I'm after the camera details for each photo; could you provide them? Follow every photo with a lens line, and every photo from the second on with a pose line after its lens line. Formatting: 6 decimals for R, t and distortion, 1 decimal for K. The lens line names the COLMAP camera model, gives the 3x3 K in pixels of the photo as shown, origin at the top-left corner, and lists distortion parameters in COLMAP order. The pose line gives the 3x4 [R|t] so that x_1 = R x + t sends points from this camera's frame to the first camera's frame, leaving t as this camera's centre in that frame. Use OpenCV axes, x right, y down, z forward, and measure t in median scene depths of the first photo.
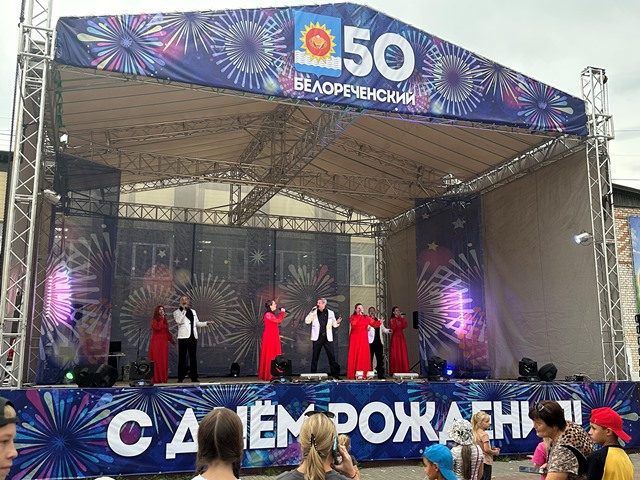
lens RADIAL K [[643.3, 0, 321.7], [0, 643.3, 239.0], [0, 0, 1]] dist [0.069283, 0.000000]
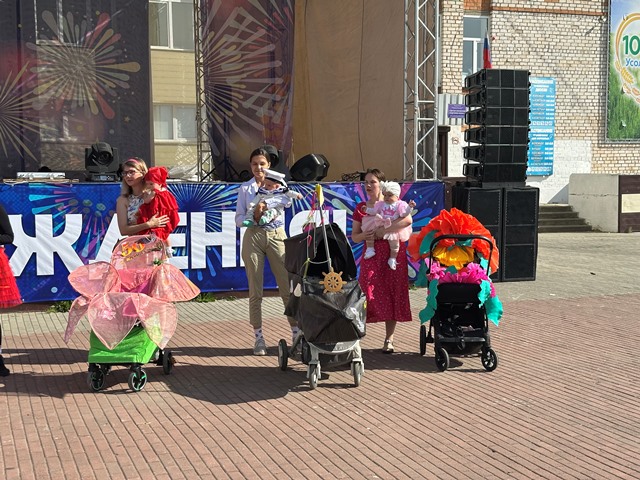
lens RADIAL K [[894.3, 0, 321.3], [0, 894.3, 242.3], [0, 0, 1]] dist [0.097659, 0.000000]
pose [[0.998848, -0.009112, 0.047111, 0.349996], [-0.003626, 0.964662, 0.263467, 0.048048], [-0.047847, -0.263335, 0.963517, 0.146984]]
